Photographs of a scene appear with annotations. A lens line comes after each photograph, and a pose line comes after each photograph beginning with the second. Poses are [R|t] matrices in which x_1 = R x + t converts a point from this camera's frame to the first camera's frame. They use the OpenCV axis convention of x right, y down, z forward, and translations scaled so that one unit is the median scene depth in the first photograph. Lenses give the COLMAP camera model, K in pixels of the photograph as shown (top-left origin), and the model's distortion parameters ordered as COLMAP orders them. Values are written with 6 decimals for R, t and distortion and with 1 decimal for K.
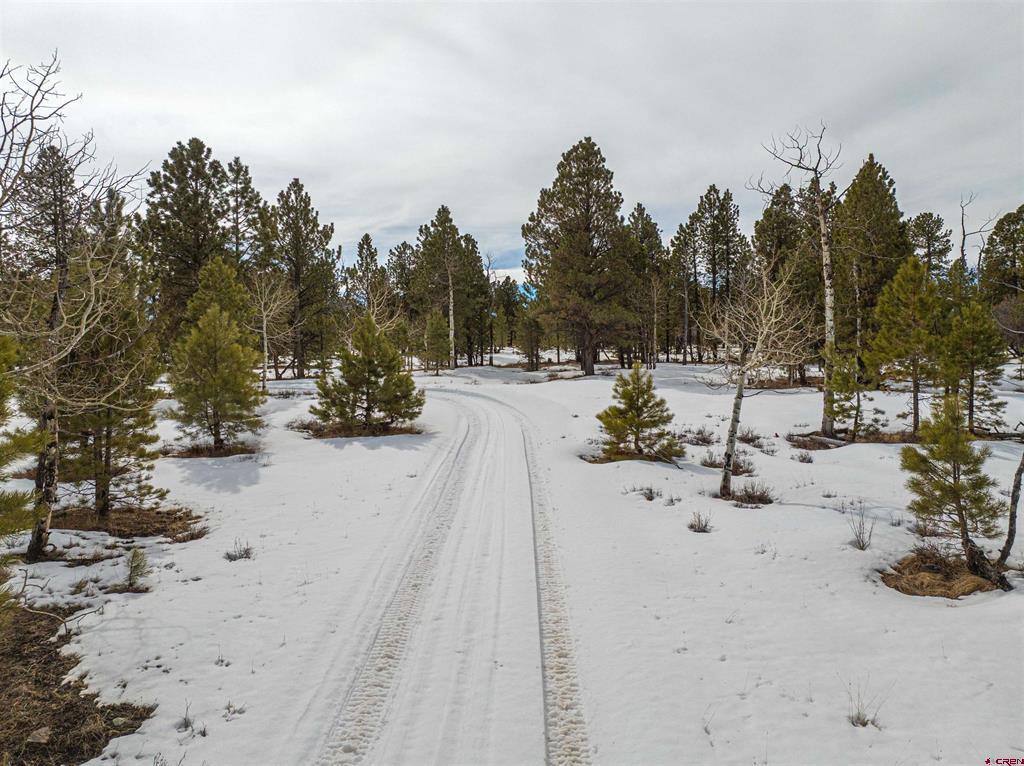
lens RADIAL K [[719.6, 0, 512.0], [0, 719.6, 383.0], [0, 0, 1]] dist [-0.035413, 0.000316]
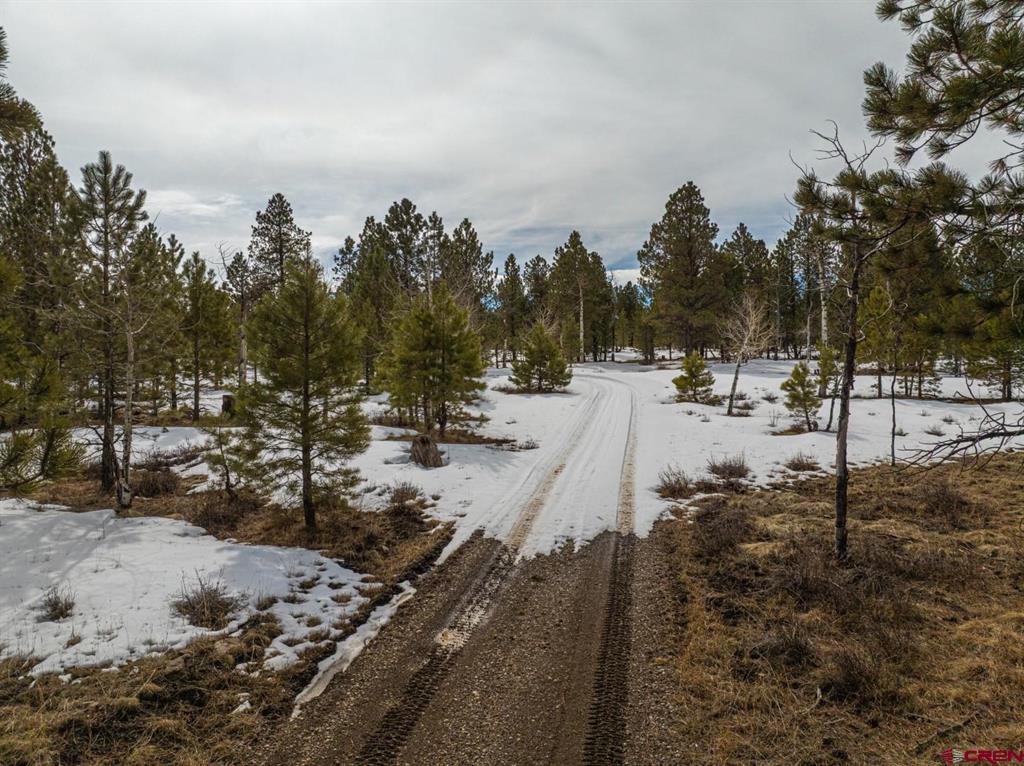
lens RADIAL K [[719.6, 0, 512.0], [0, 719.6, 383.0], [0, 0, 1]] dist [-0.035413, 0.000316]
pose [[0.985830, 0.008464, -0.167534, 0.009045], [-0.008765, 0.999961, -0.001055, 0.021202], [0.167519, 0.002508, 0.985866, -0.309181]]
